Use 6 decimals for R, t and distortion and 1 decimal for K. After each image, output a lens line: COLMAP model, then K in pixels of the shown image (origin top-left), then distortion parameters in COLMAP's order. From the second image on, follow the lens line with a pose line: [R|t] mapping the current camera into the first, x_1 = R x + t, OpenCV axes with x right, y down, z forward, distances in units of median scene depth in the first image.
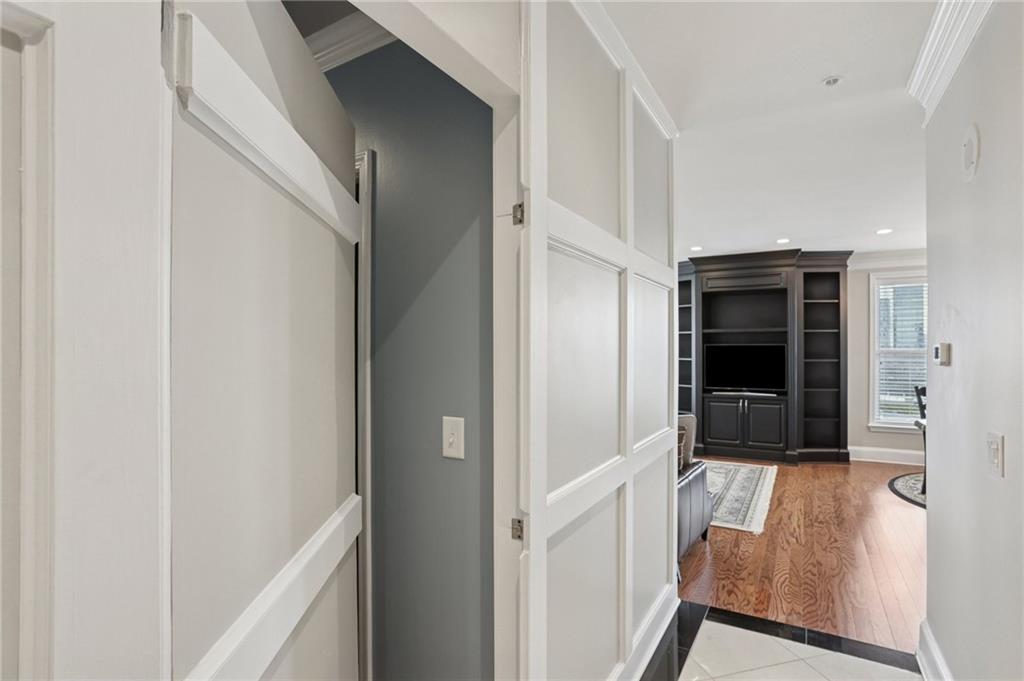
lens RADIAL K [[498.3, 0, 510.6], [0, 498.3, 343.6], [0, 0, 1]] dist [-0.024746, 0.002337]
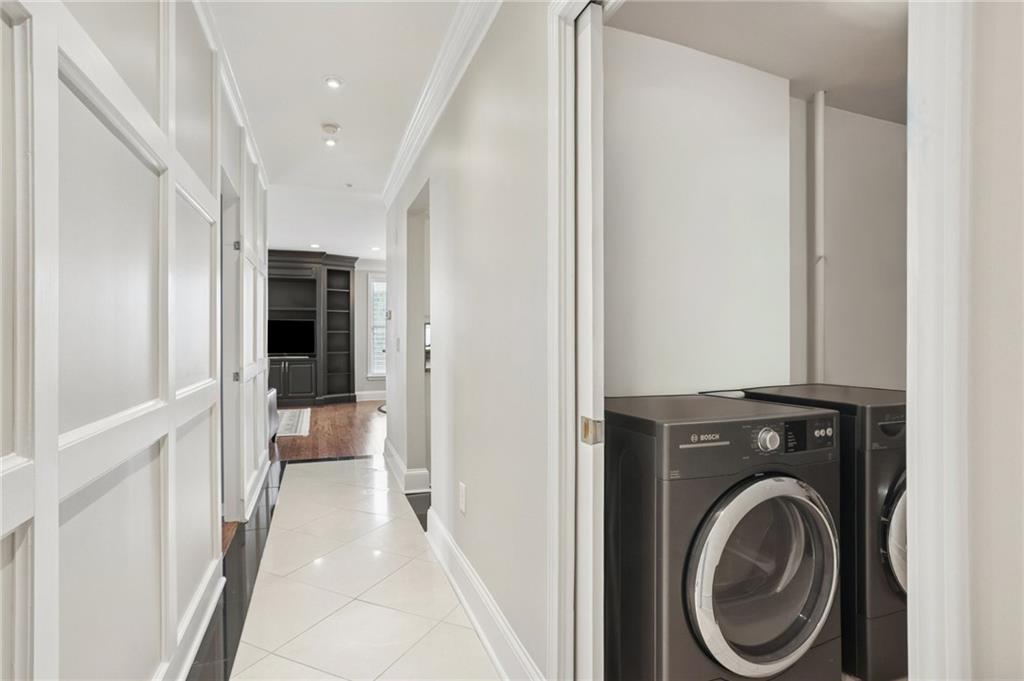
lens RADIAL K [[498.3, 0, 511.9], [0, 498.3, 334.7], [0, 0, 1]] dist [-0.024746, 0.002337]
pose [[0.615902, -0.006203, 0.787799, -0.193269], [-0.002796, 0.999945, 0.010059, 0.026861], [-0.787818, -0.008398, 0.615851, -0.279717]]
